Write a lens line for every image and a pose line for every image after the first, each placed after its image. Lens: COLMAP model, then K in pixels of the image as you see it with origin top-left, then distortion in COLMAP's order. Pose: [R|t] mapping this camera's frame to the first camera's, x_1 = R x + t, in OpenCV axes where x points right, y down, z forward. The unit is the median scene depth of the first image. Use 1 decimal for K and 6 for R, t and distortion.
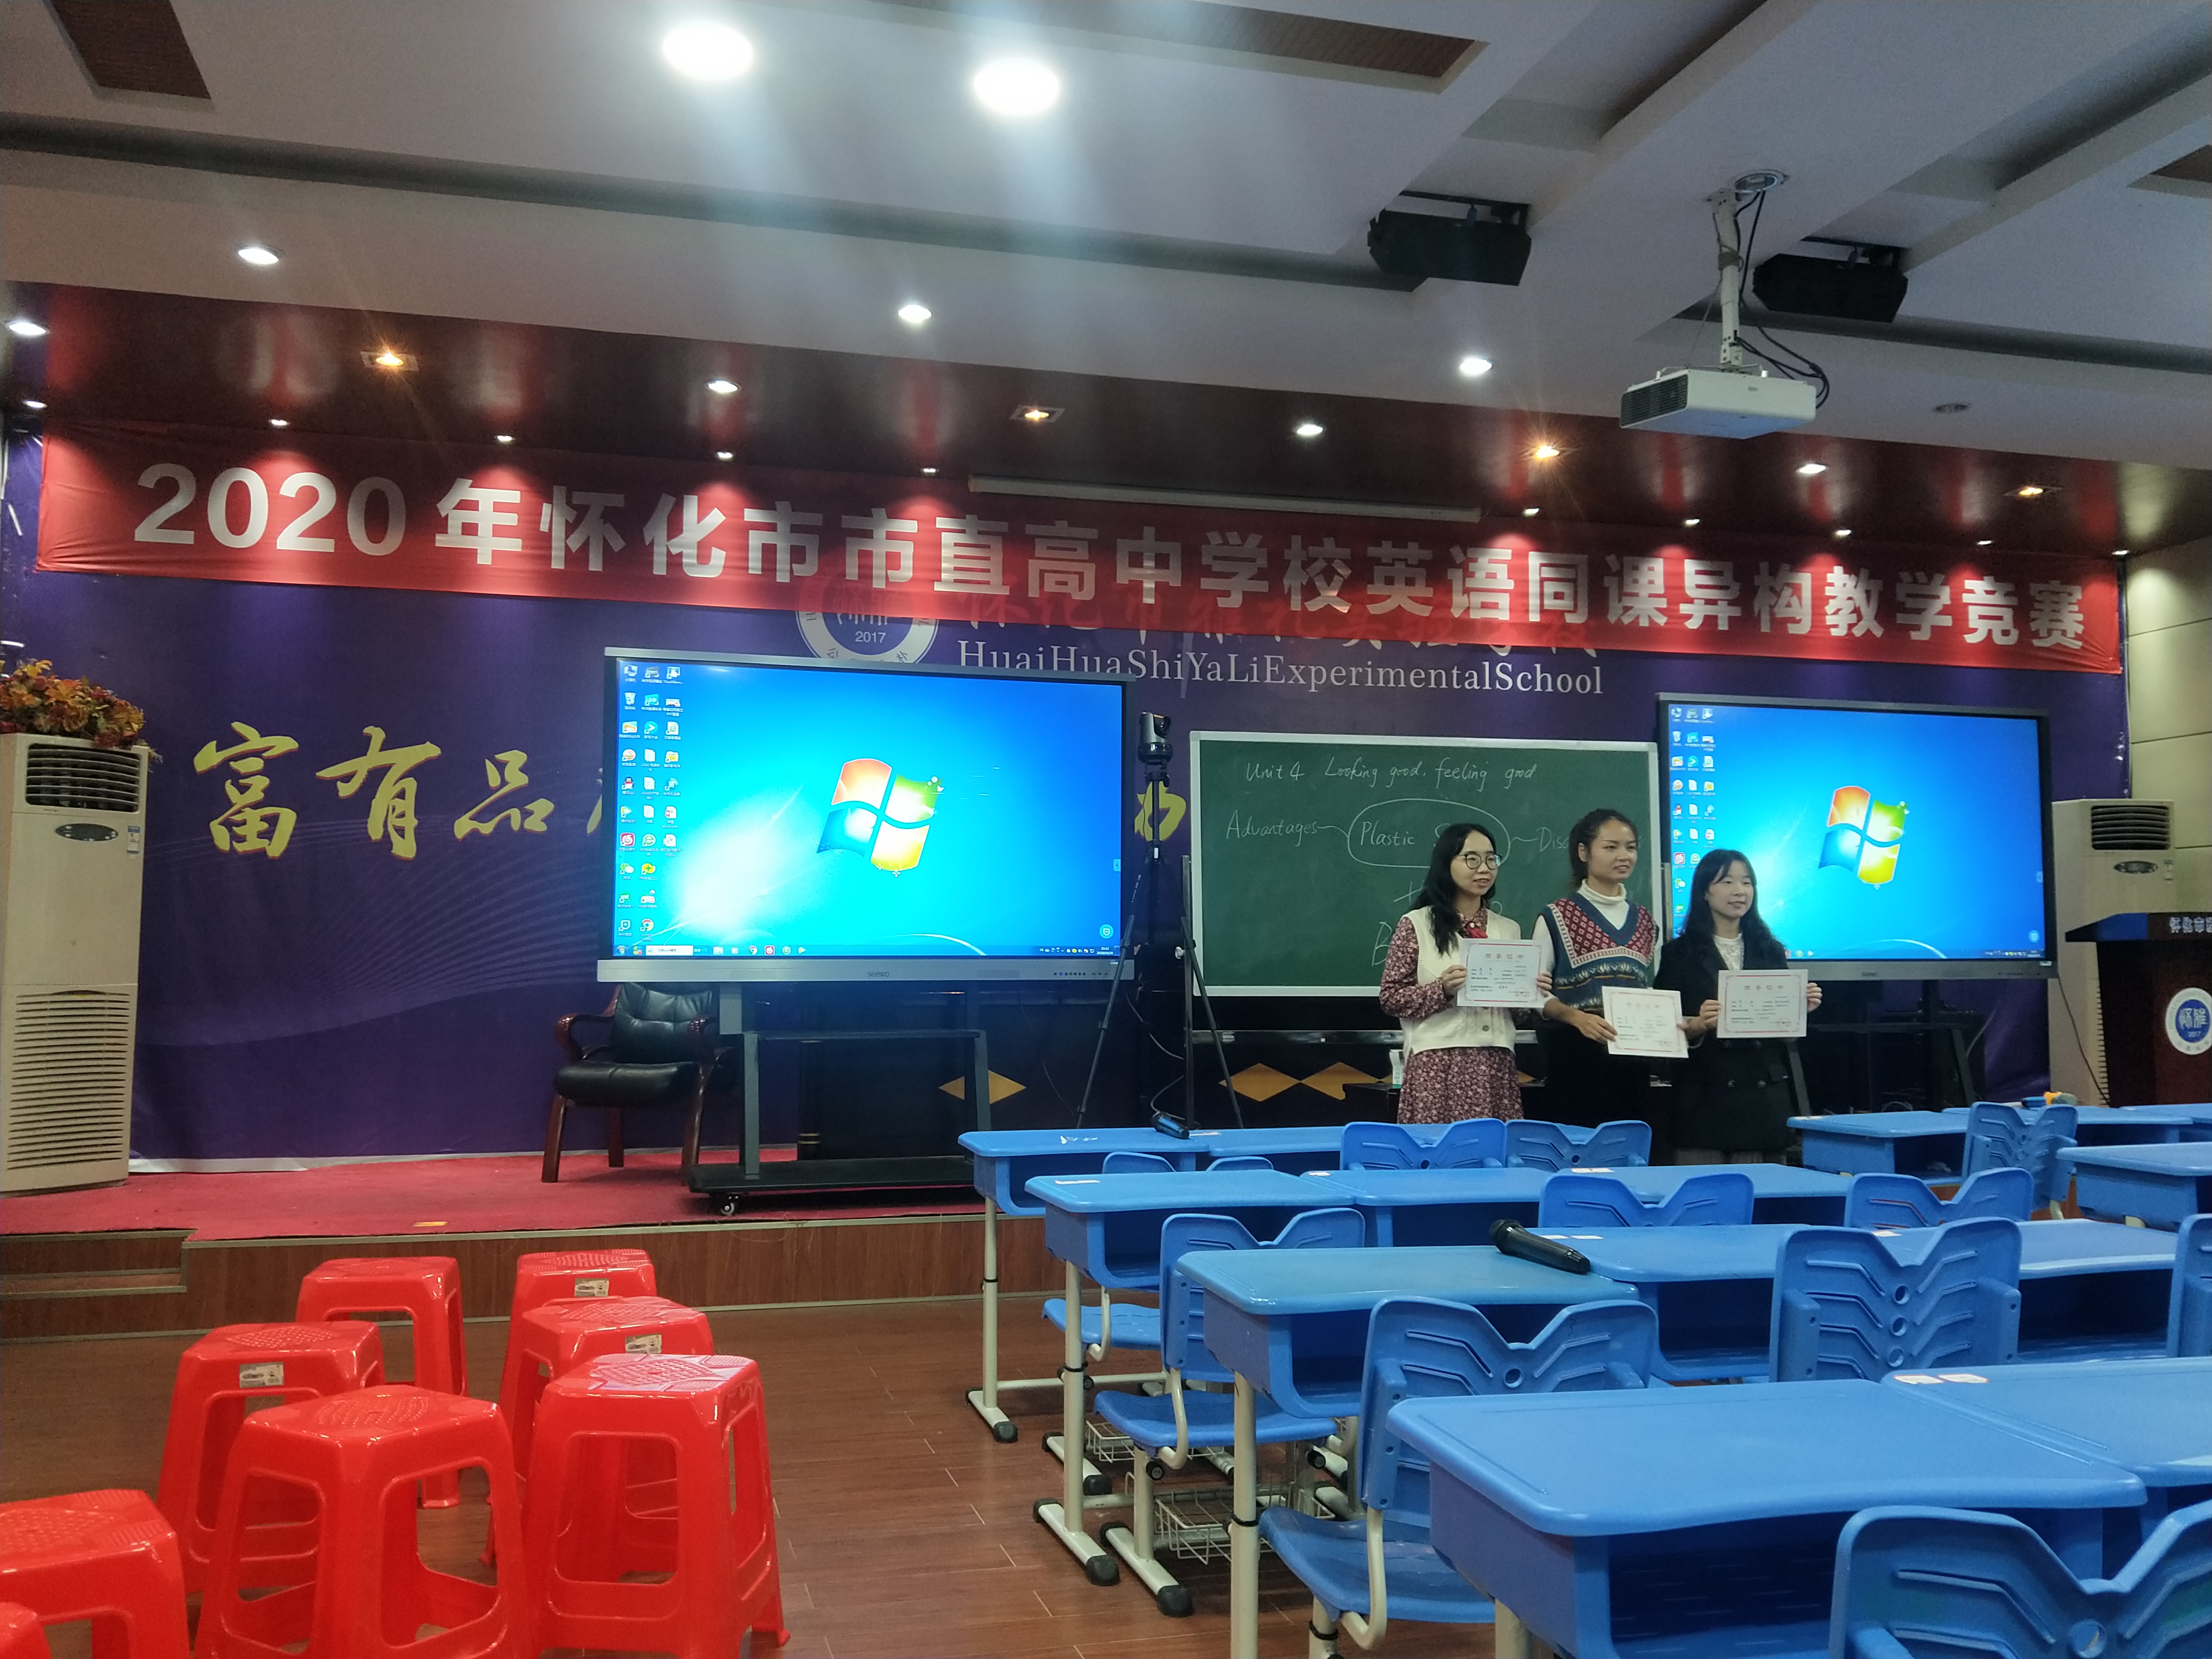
lens RADIAL K [[1867.8, 0, 1106.0], [0, 1867.8, 829.5], [0, 0, 1]] dist [0.133073, -0.317599]
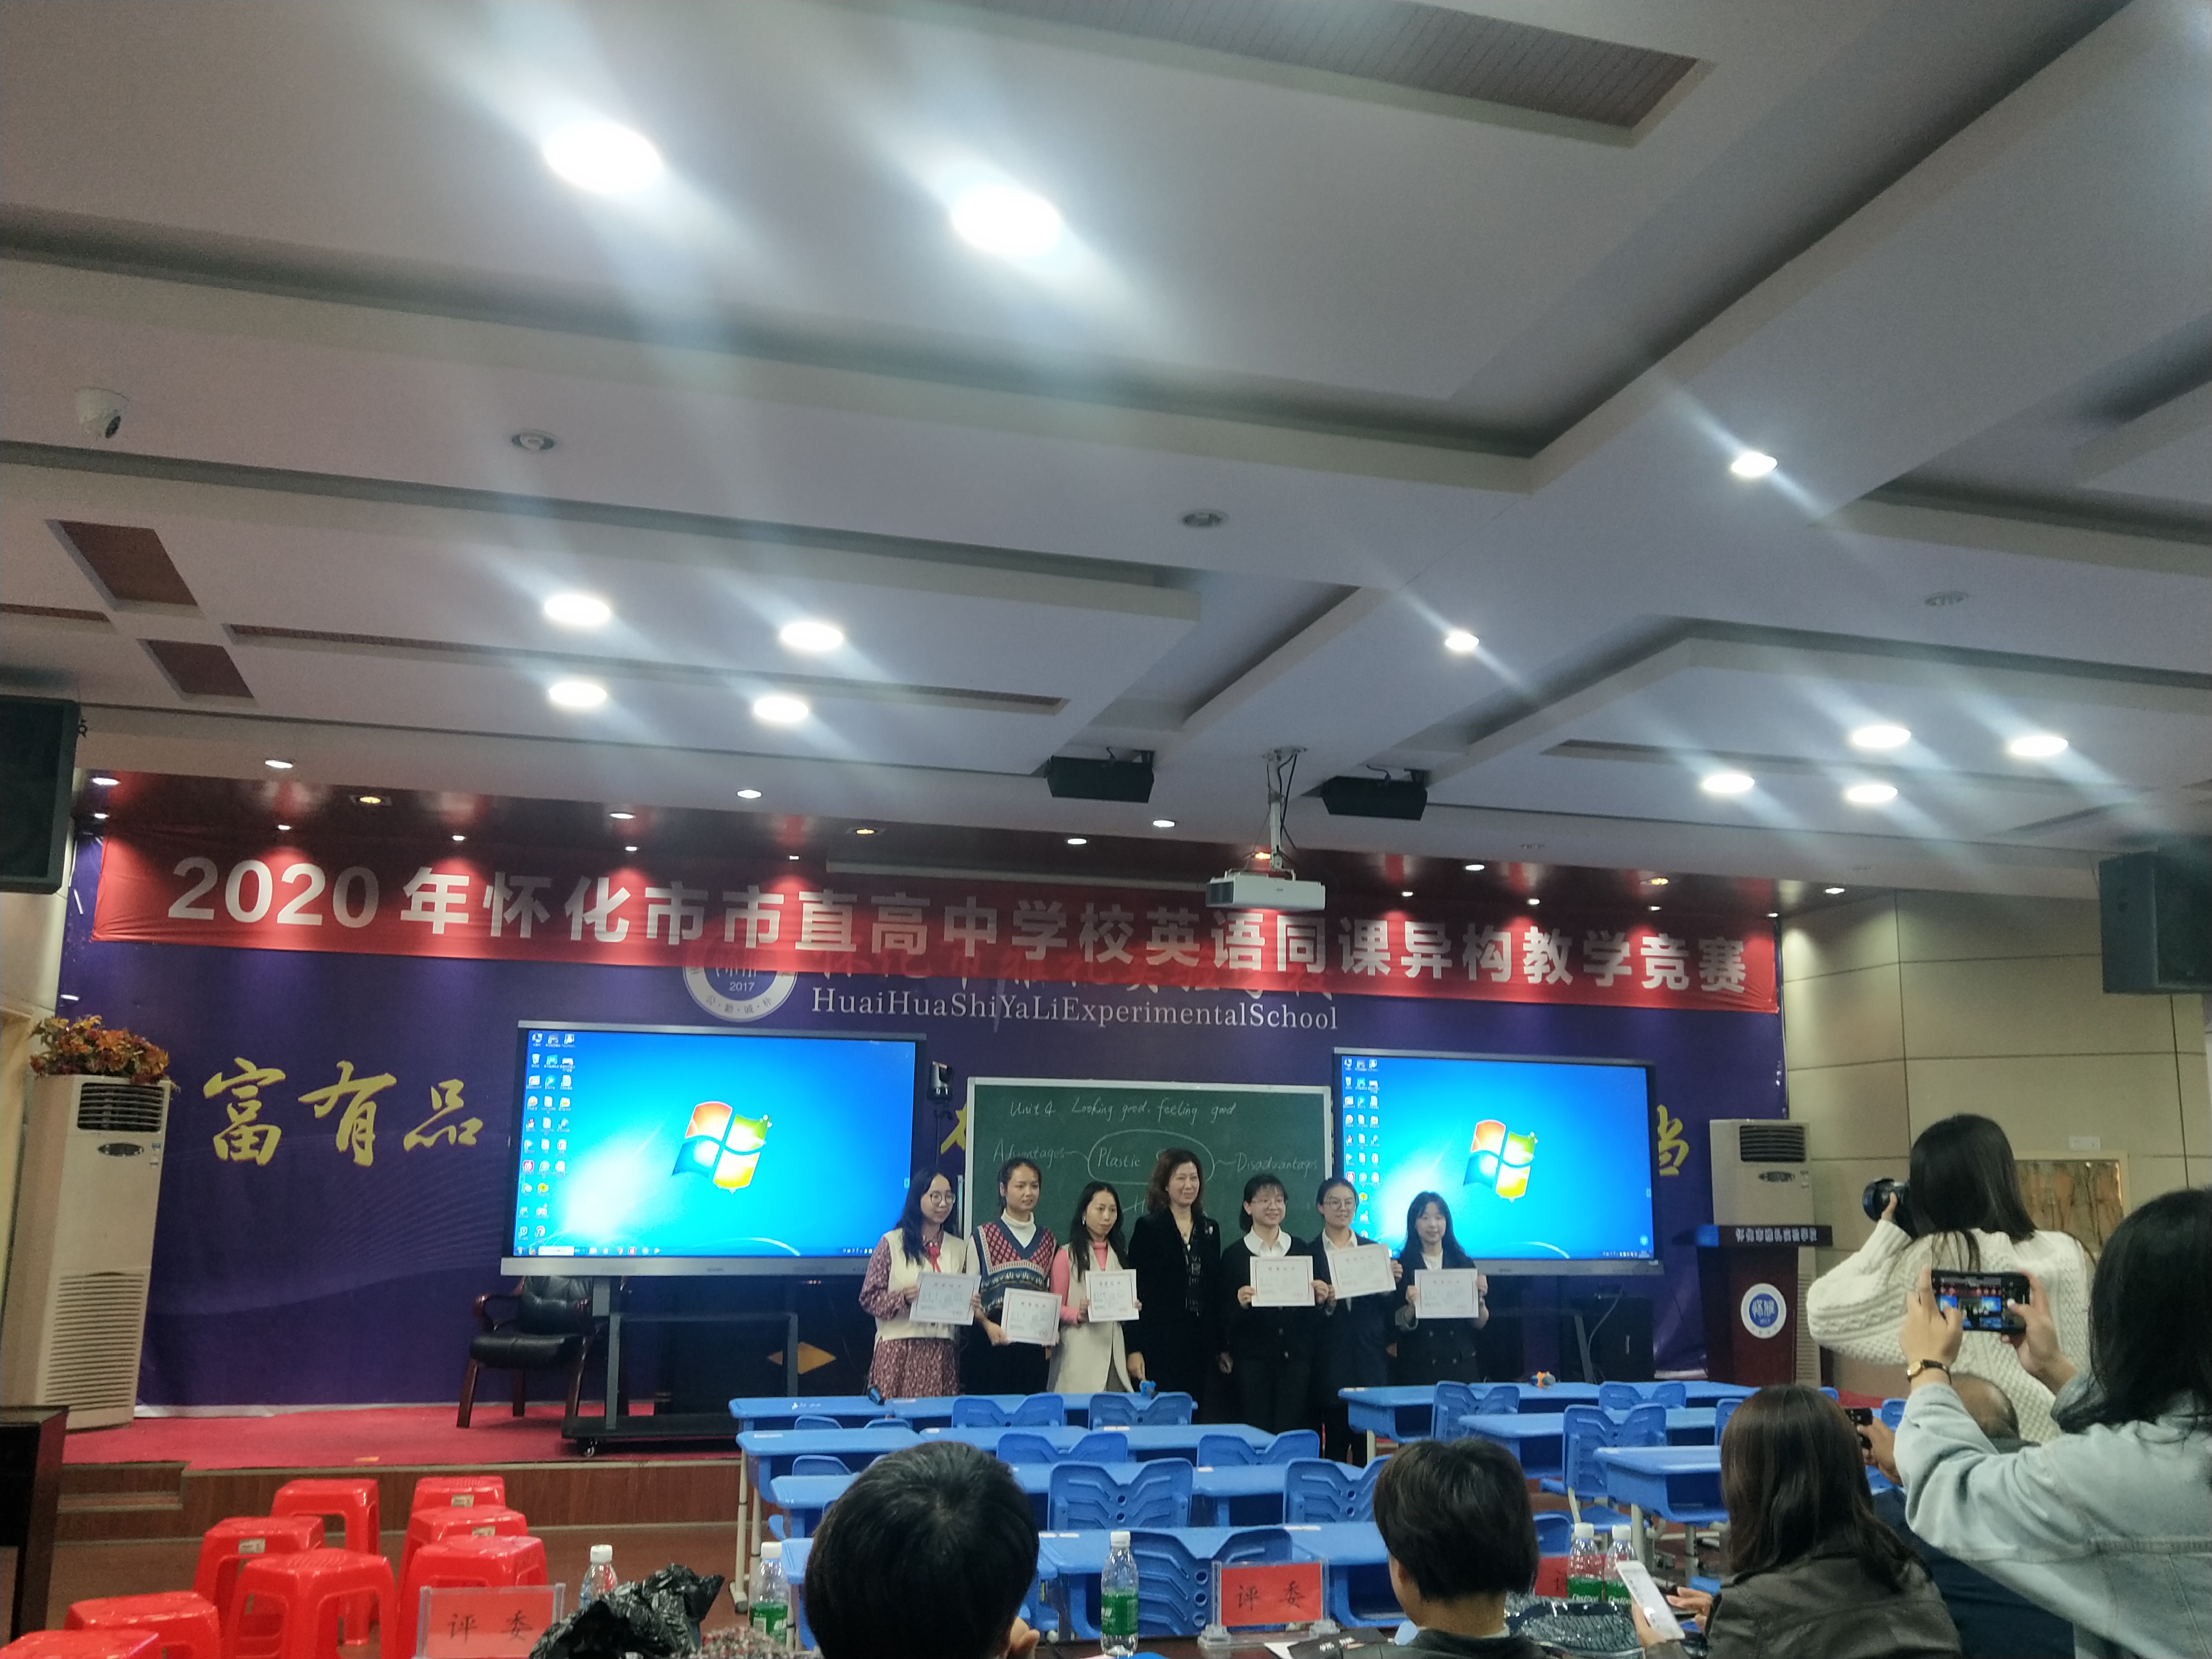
lens RADIAL K [[1886.8, 0, 1098.0], [0, 1886.8, 869.3], [0, 0, 1]] dist [0.183692, -0.458509]
pose [[0.999937, 0.011182, -0.001348, 0.119753], [-0.011260, 0.995224, -0.096970, -0.061475], [0.000258, 0.096979, 0.995286, -0.298366]]
